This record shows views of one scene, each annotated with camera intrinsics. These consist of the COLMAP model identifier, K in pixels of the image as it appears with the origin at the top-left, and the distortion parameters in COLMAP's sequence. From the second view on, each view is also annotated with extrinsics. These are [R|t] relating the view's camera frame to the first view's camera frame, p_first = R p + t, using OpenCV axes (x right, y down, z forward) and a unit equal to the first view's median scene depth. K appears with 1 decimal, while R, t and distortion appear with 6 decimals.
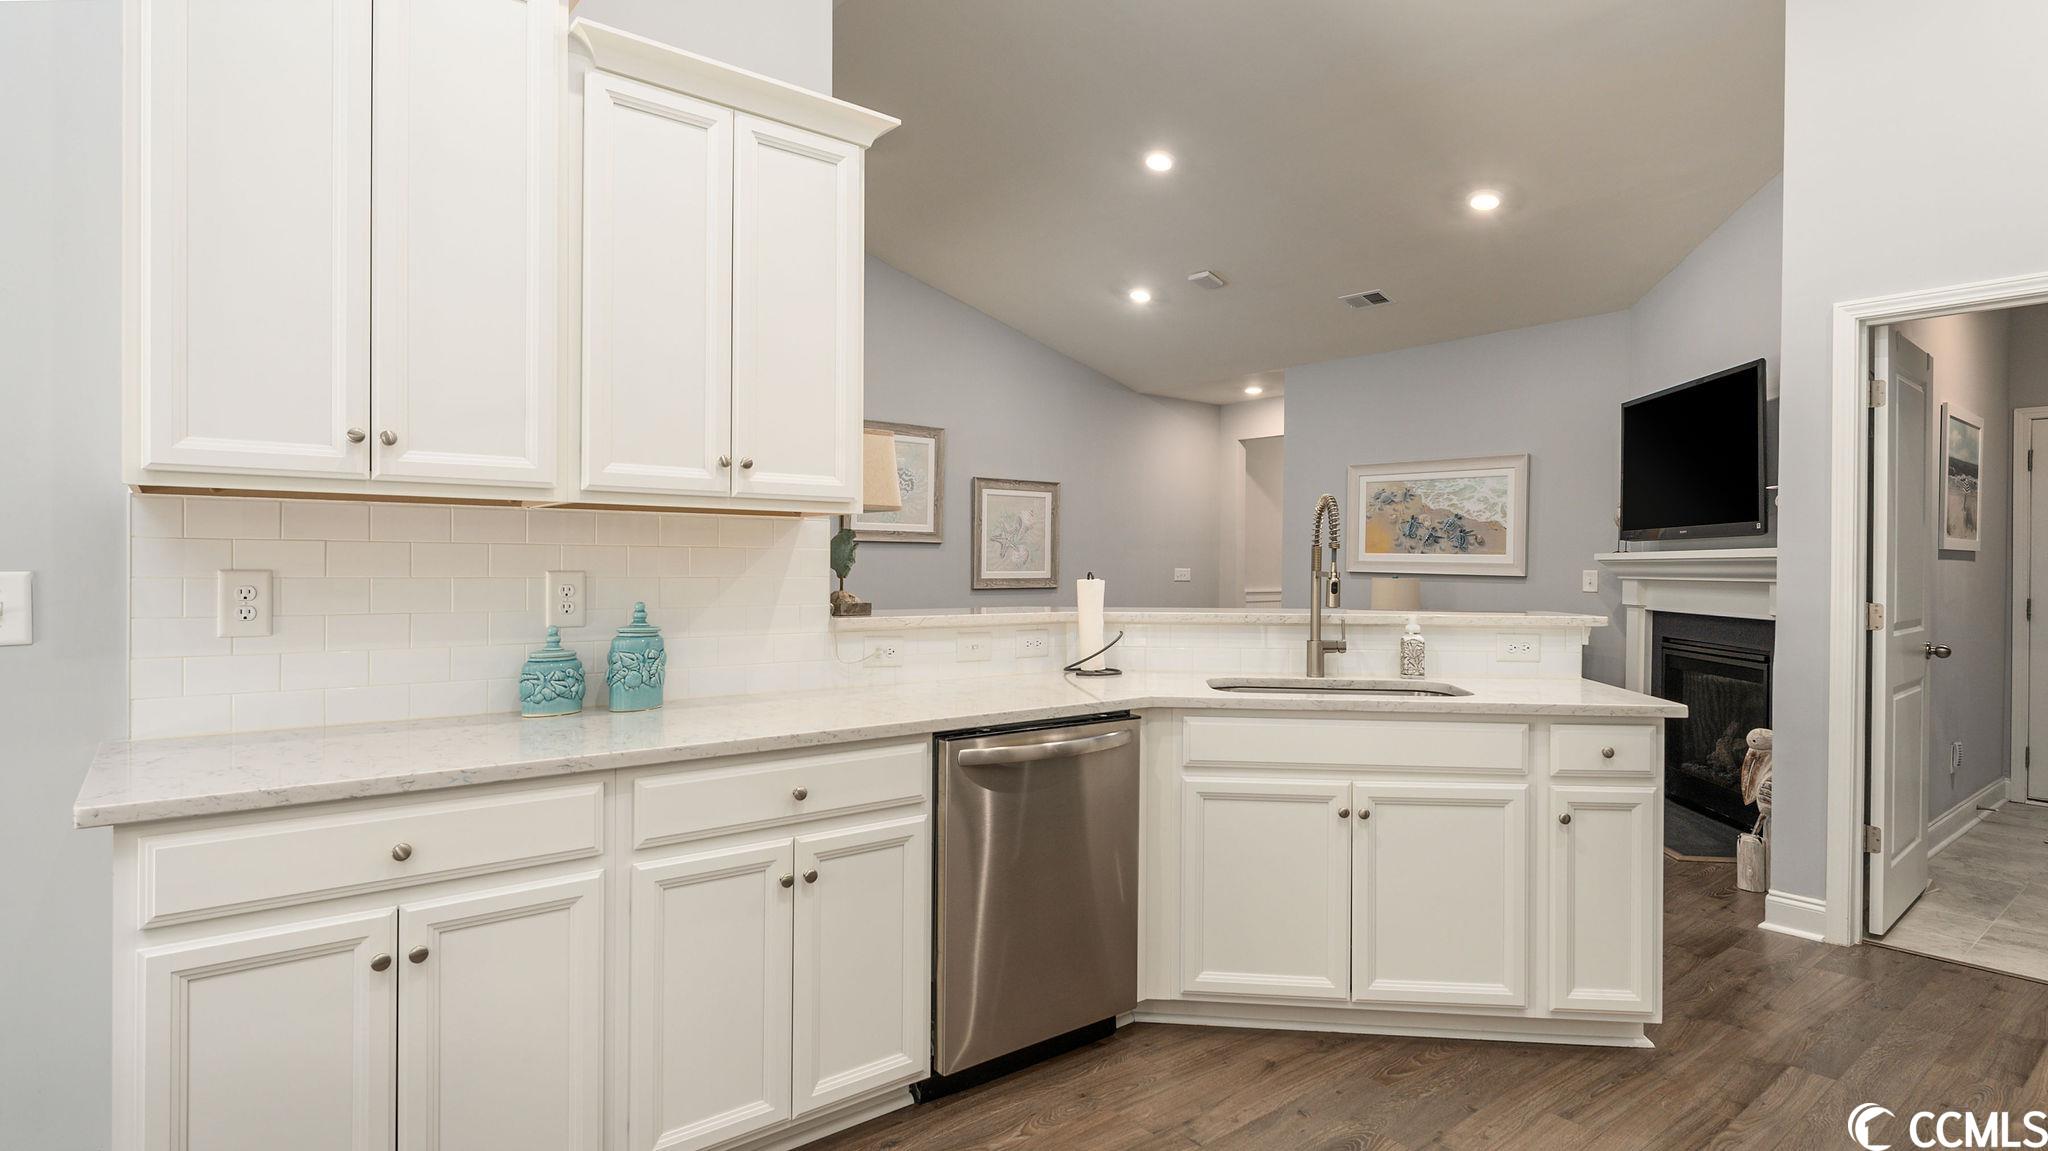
lens RADIAL K [[1030.5, 0, 1024.0], [0, 1030.5, 575.5], [0, 0, 1]] dist [-0.000688, -0.000063]
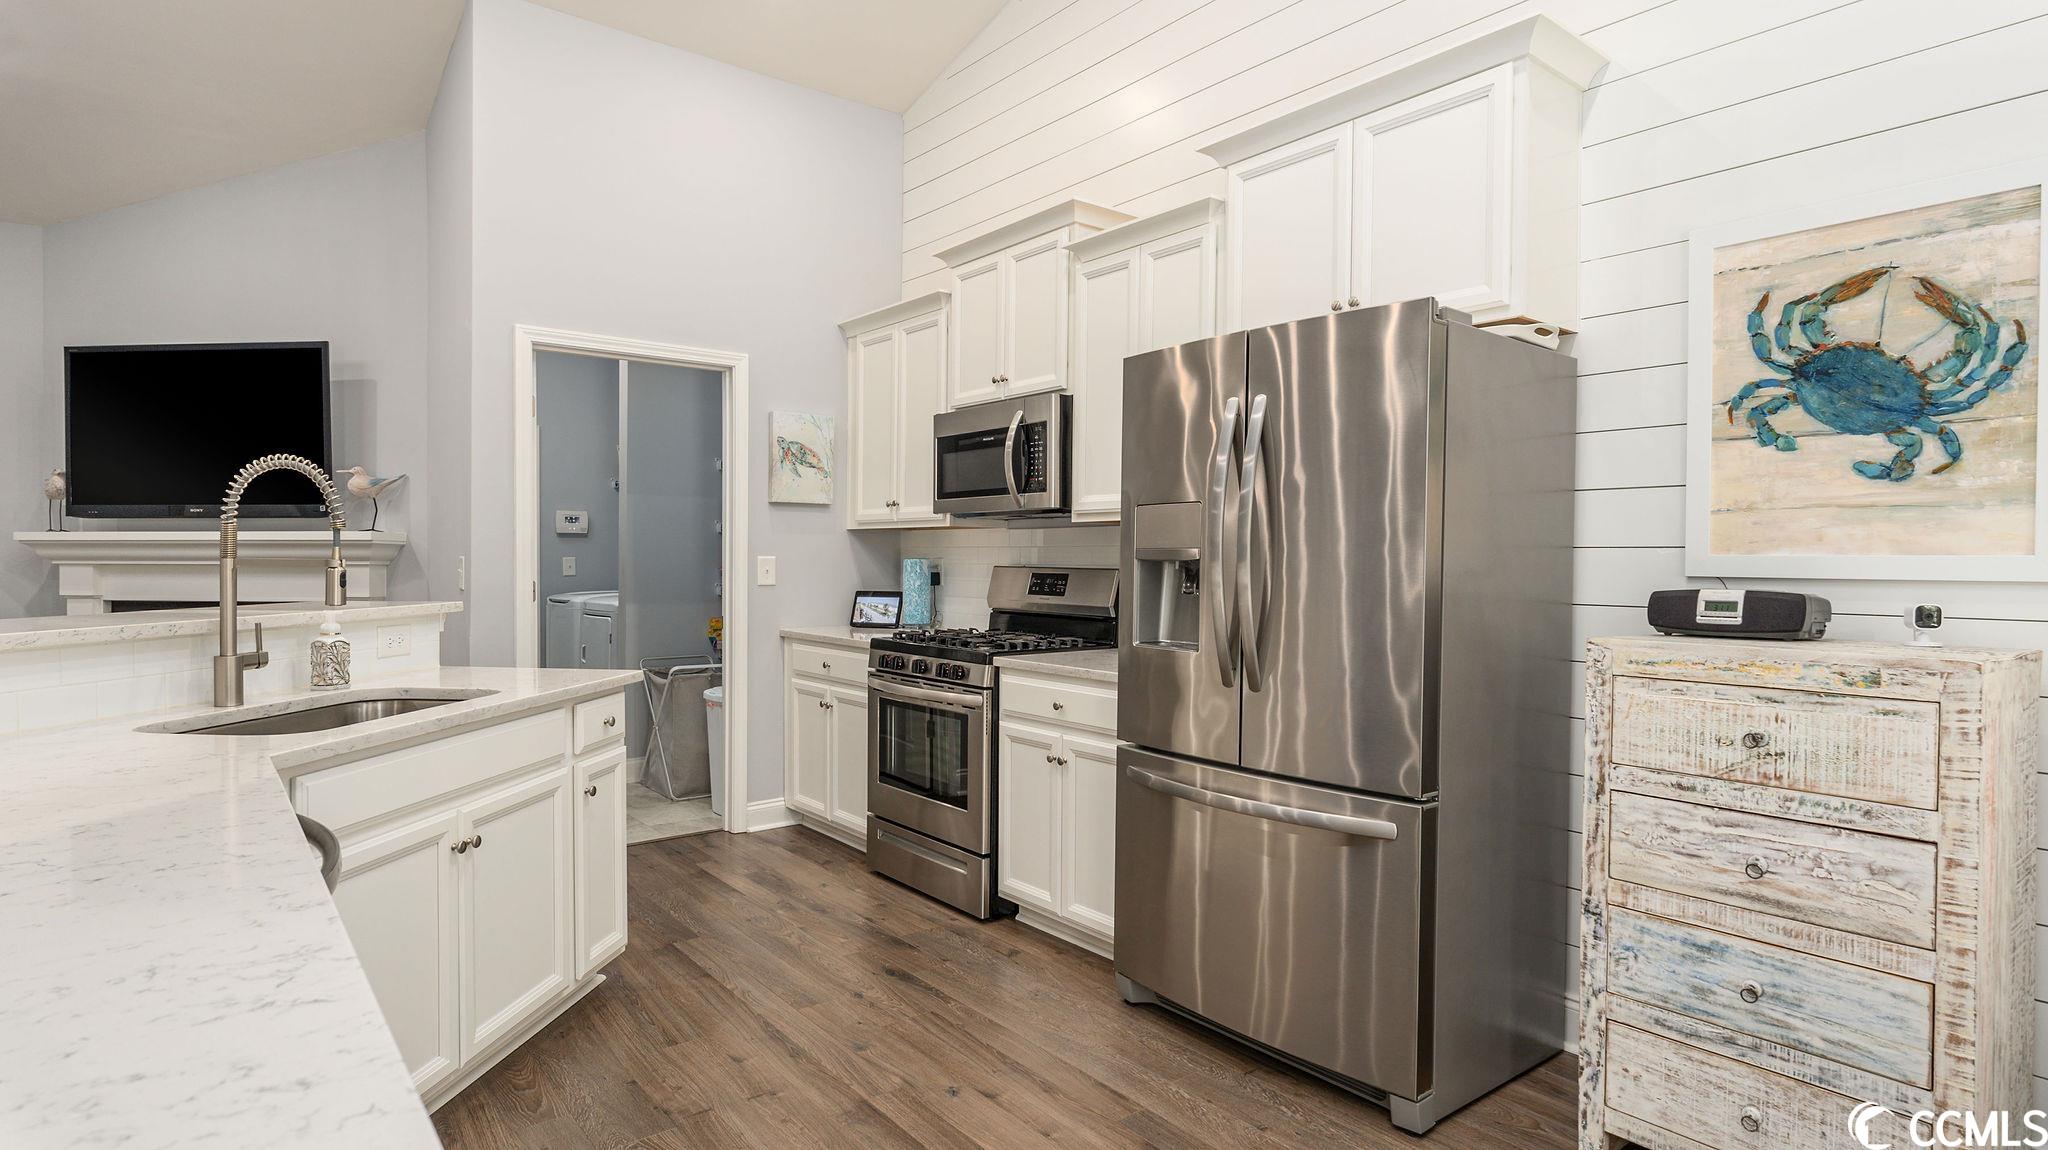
lens RADIAL K [[1070.5, 0, 1024.0], [0, 1070.5, 575.0], [0, 0, 1]] dist [-0.001702, -0.000968]
pose [[0.004498, -0.025063, 0.999676, -0.217965], [0.006883, 0.999663, 0.025032, -0.003491], [-0.999966, 0.006768, 0.004669, 0.214062]]
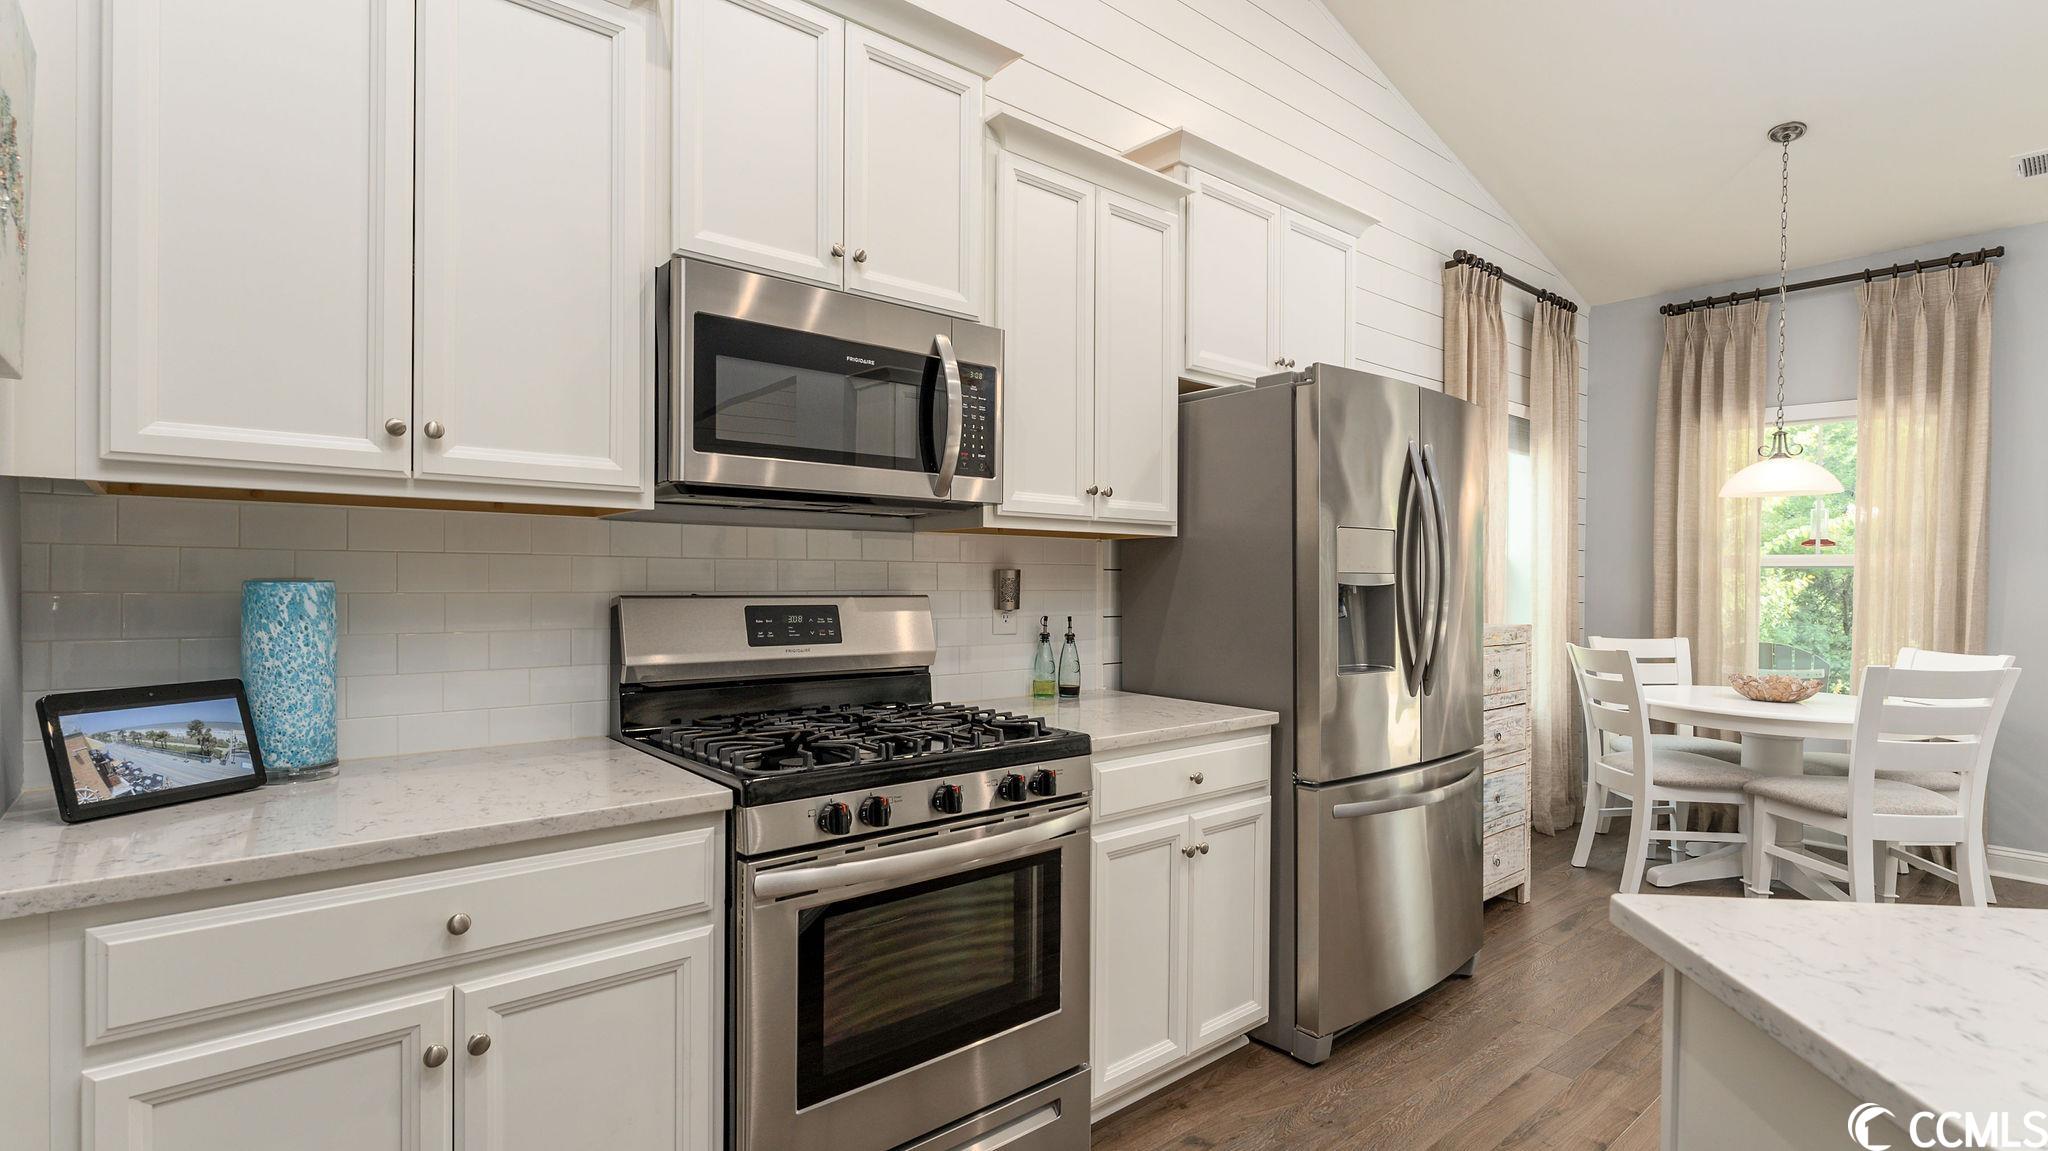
lens RADIAL K [[965.5, 0, 1019.8], [0, 965.5, 589.3], [0, 0, 1]] dist [-0.003500, -0.000248]
pose [[-0.999382, -0.016013, -0.031291, 0.346337], [-0.016769, 0.999570, 0.024041, -0.003470], [0.030893, 0.024550, -0.999221, 0.532887]]
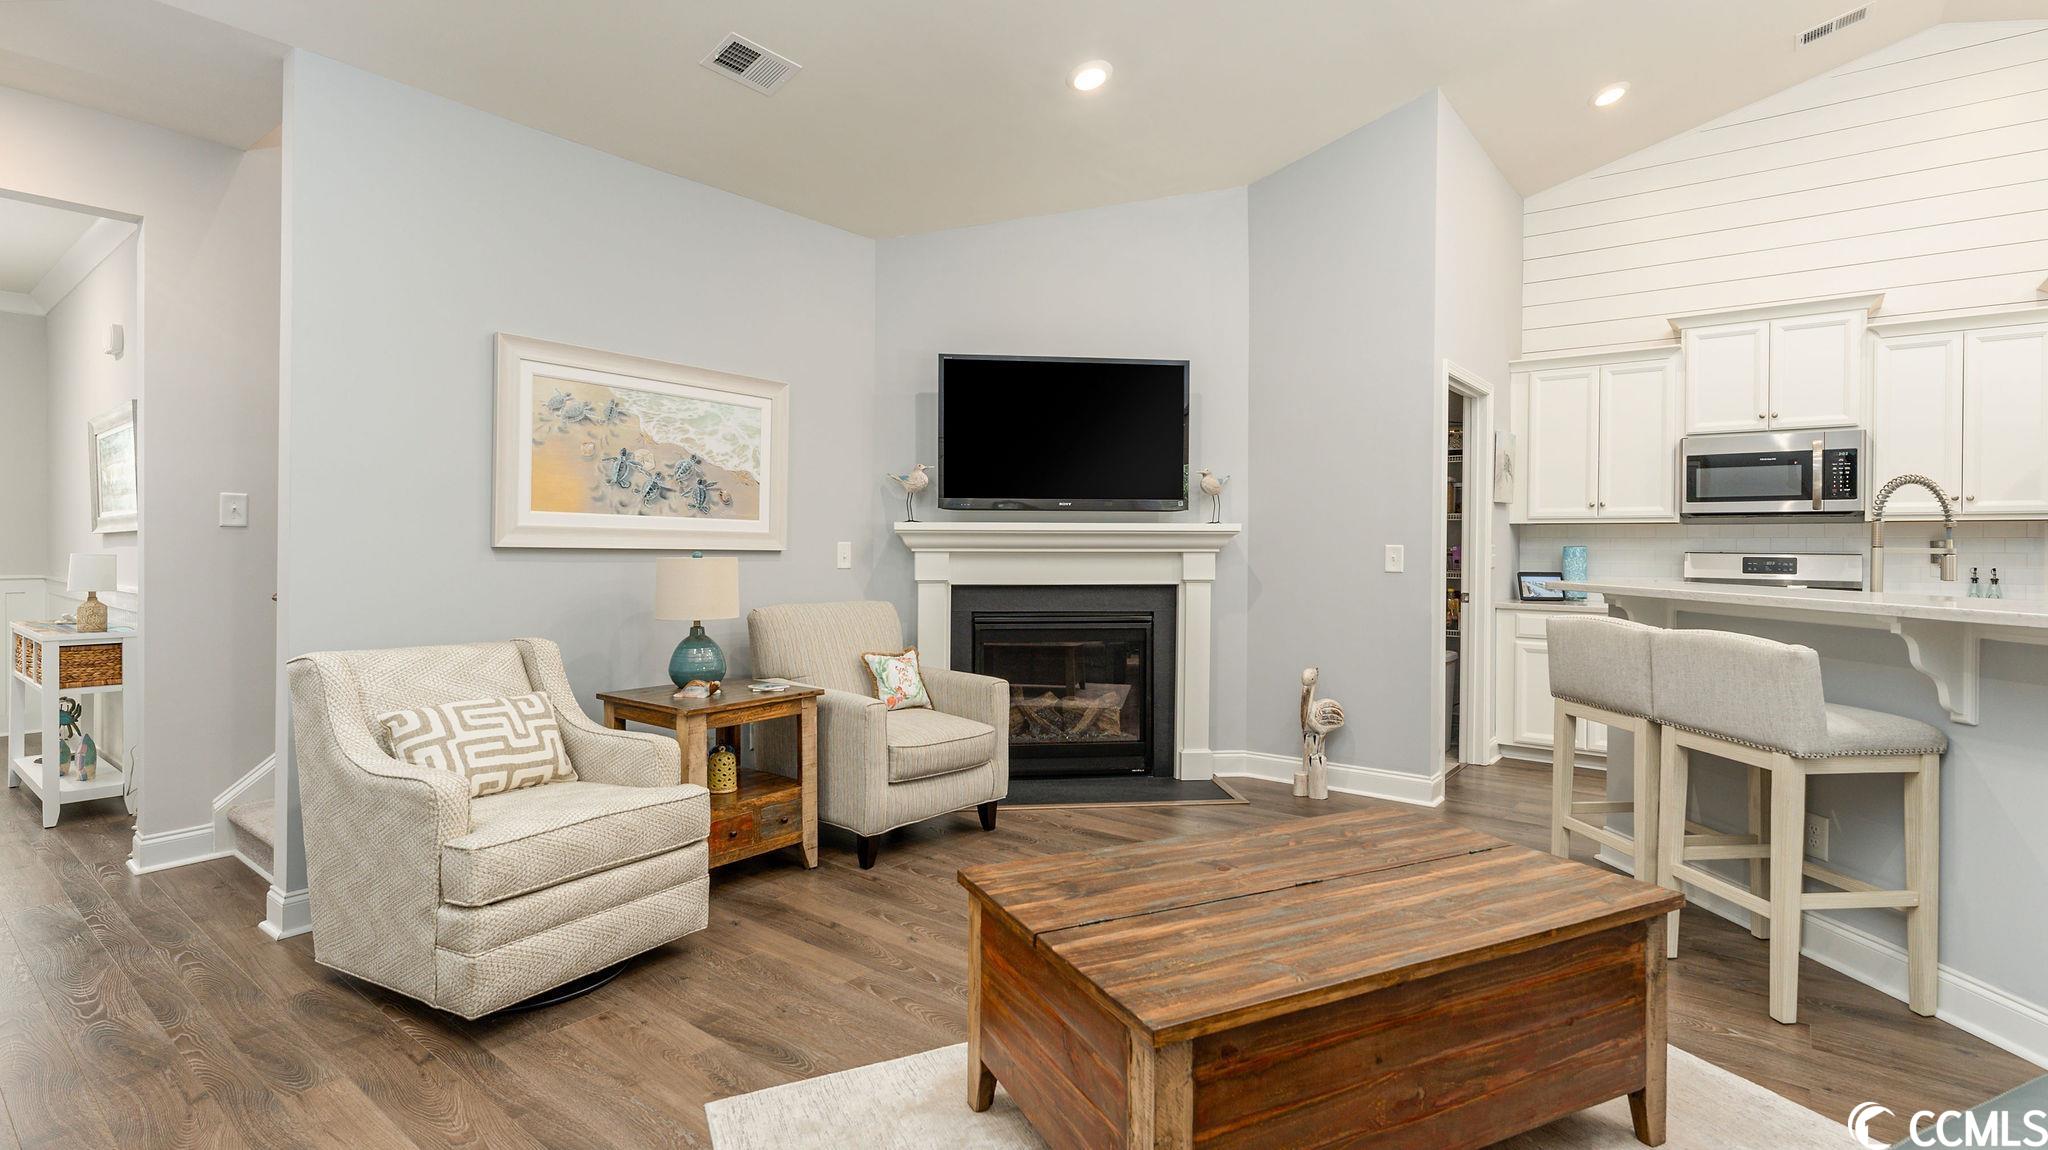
lens RADIAL K [[990.9, 0, 1017.4], [0, 990.9, 545.3], [0, 0, 1]] dist [-0.003108, -0.000930]
pose [[-0.217579, -0.009588, 0.975996, -0.229550], [0.004395, 0.999932, 0.010803, -0.009584], [-0.976033, 0.006640, -0.217522, 0.964013]]
